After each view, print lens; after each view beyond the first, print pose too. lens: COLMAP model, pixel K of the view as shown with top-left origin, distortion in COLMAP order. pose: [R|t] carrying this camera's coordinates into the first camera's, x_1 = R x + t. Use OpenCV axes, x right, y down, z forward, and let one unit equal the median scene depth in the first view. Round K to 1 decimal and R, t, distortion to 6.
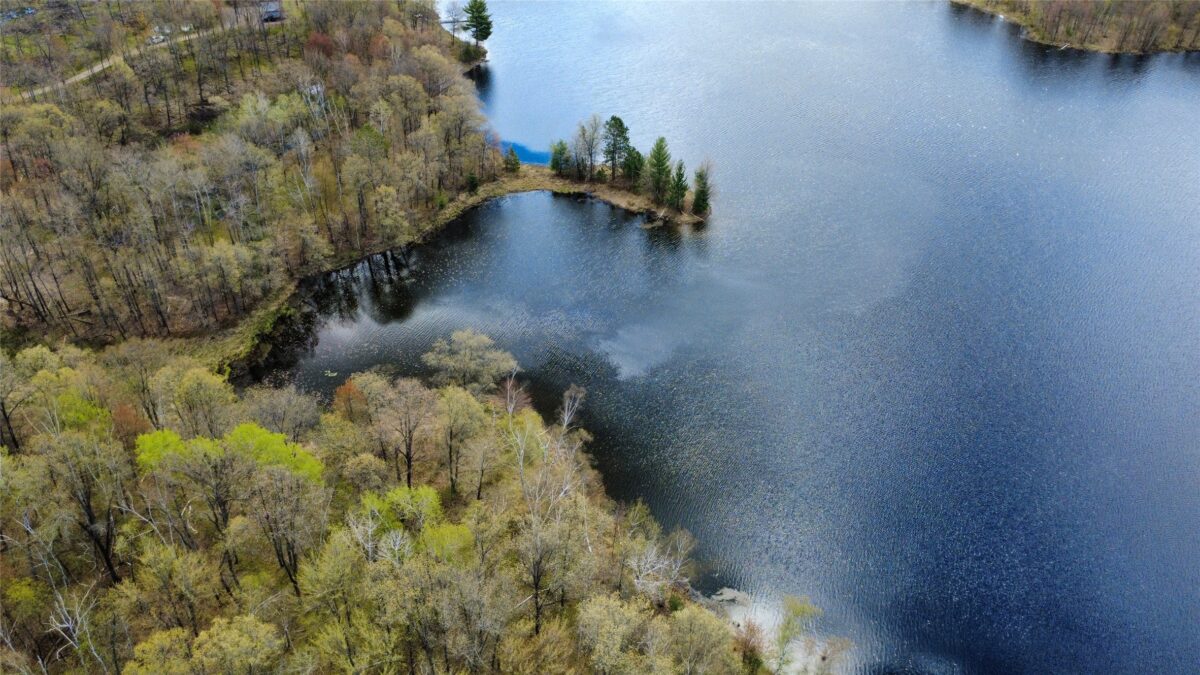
lens RADIAL K [[871.0, 0, 597.0], [0, 871.0, 339.4], [0, 0, 1]] dist [-0.005510, 0.003363]
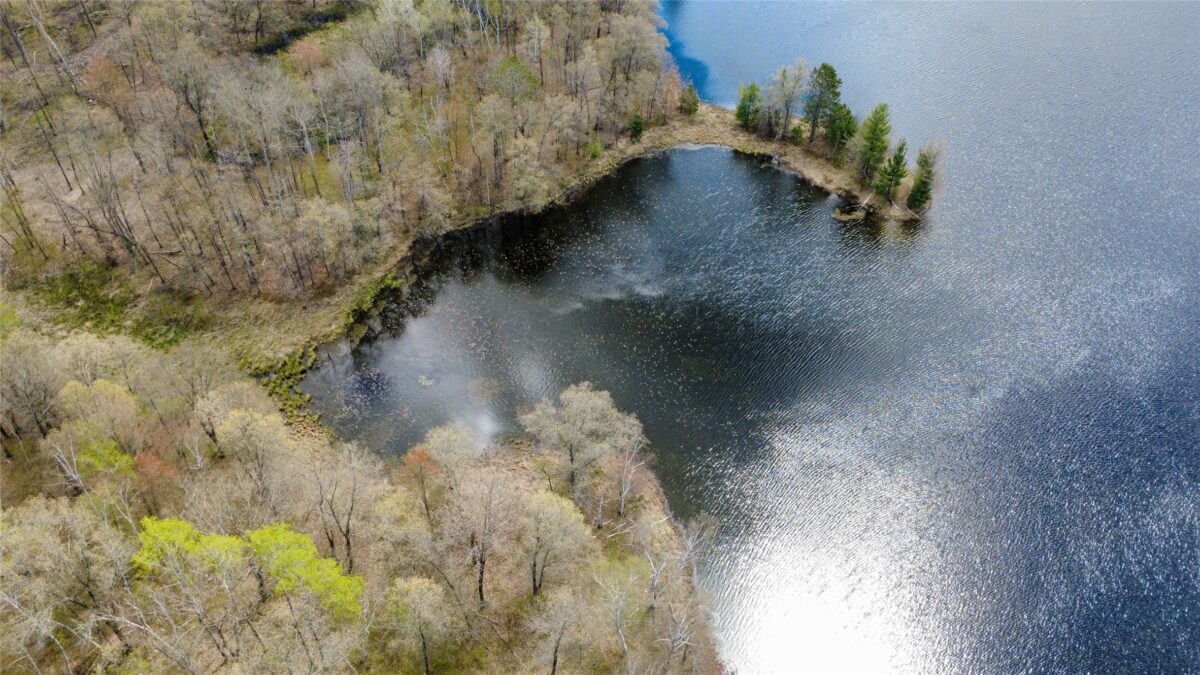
lens RADIAL K [[871.0, 0, 599.0], [0, 871.0, 339.0], [0, 0, 1]] dist [-0.005510, 0.003363]
pose [[0.972796, 0.162051, -0.165553, -0.009401], [-0.133079, 0.975849, 0.173232, -0.127460], [0.189627, -0.146488, 0.970867, 0.173685]]
